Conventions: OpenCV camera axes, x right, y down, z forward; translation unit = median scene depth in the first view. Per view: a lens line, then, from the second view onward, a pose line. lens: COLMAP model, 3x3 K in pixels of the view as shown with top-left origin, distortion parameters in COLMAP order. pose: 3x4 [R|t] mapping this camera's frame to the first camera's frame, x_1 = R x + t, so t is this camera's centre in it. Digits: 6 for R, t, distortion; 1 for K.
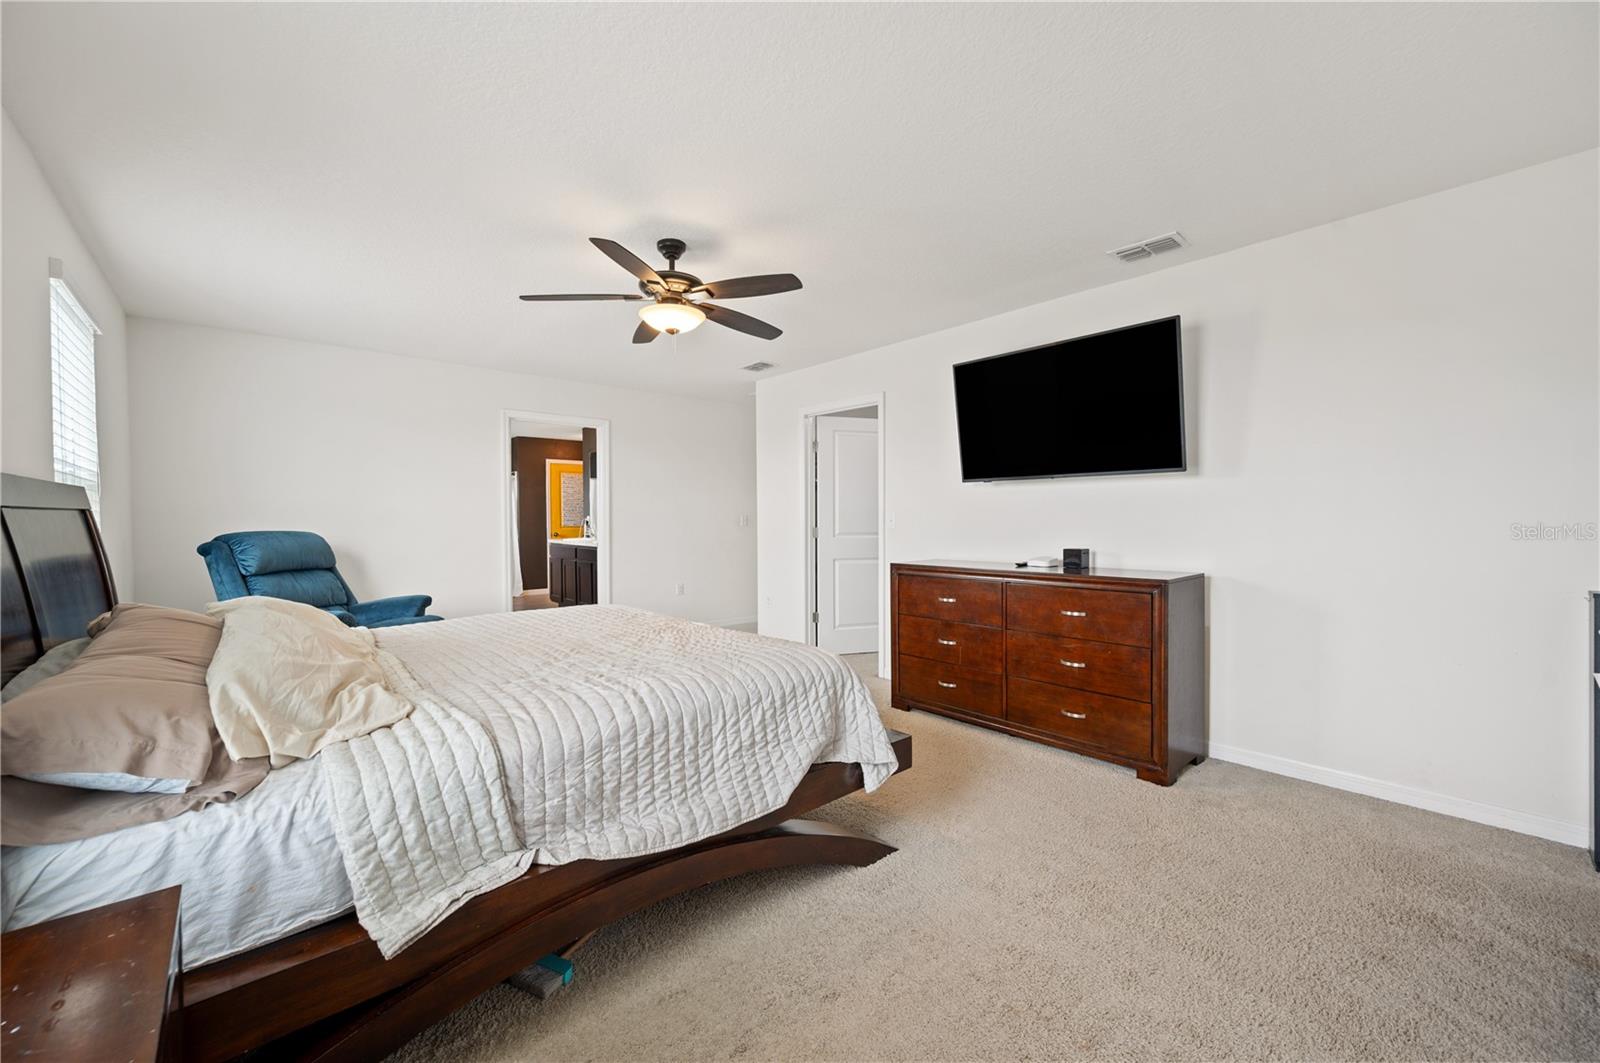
lens RADIAL K [[639.4, 0, 802.2], [0, 639.4, 526.0], [0, 0, 1]] dist [-0.001061, 0.000799]
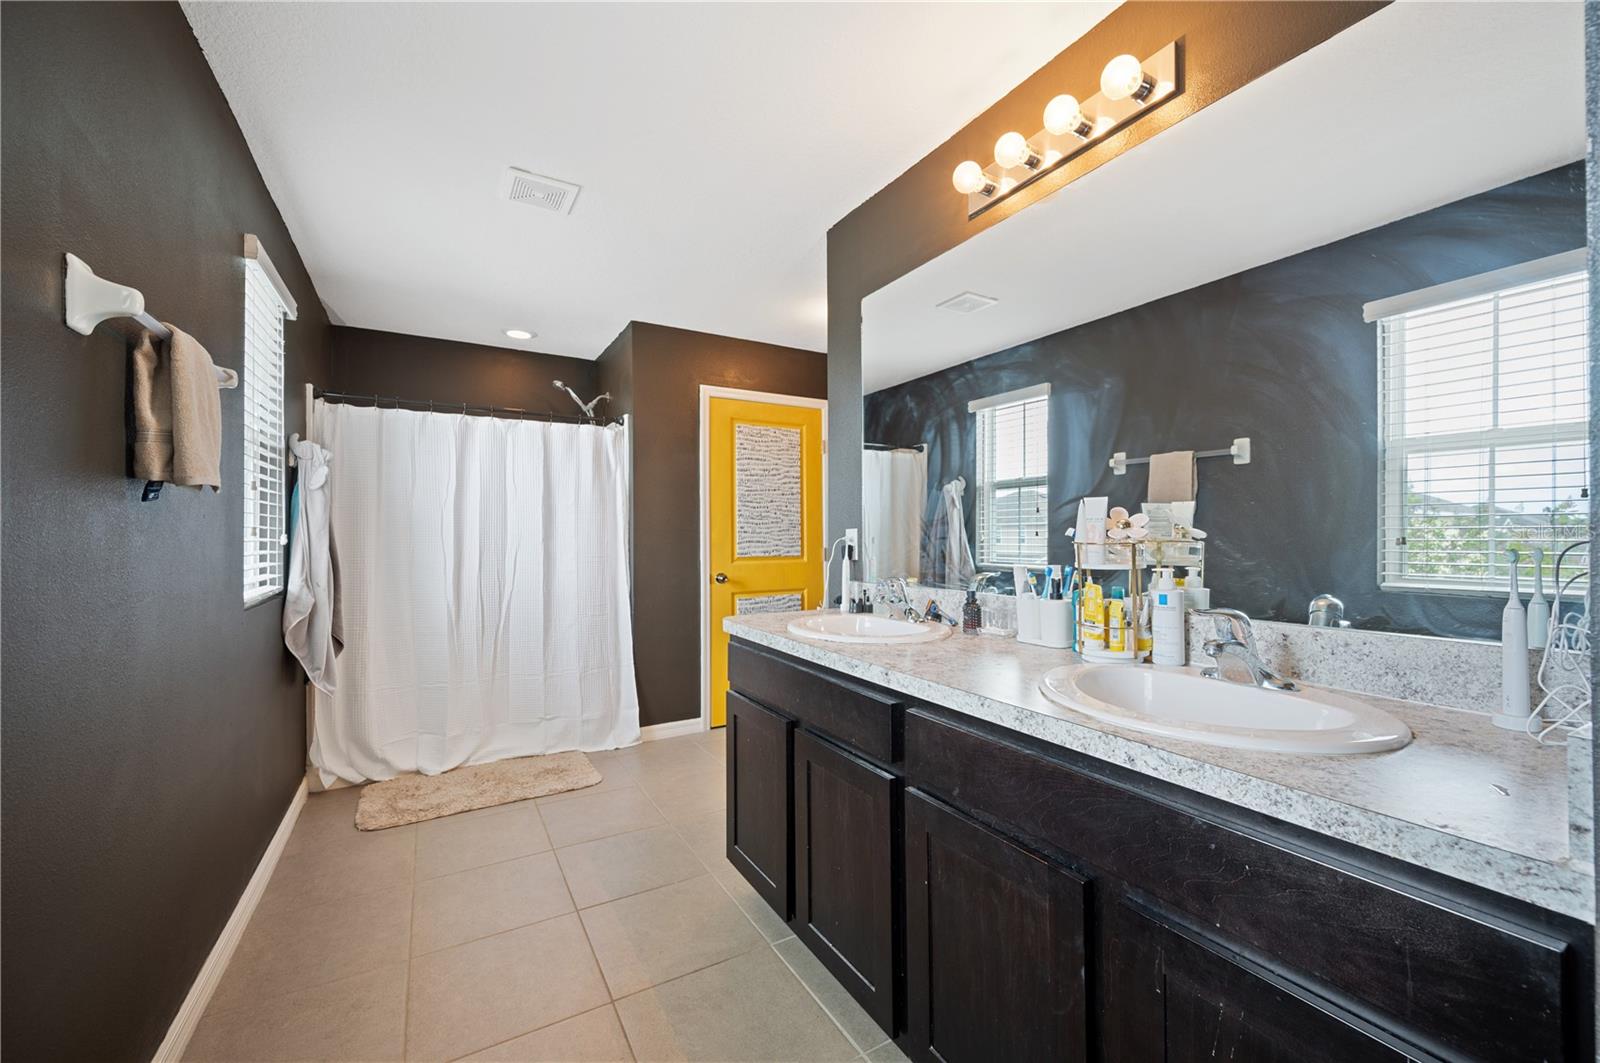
lens RADIAL K [[639.4, 0, 799.4], [0, 639.4, 533.4], [0, 0, 1]] dist [-0.001061, 0.000799]
pose [[0.981862, 0.002742, -0.189575, -0.266365], [-0.004989, 0.999923, -0.011375, -0.010178], [0.189529, 0.012115, 0.981800, 0.628381]]
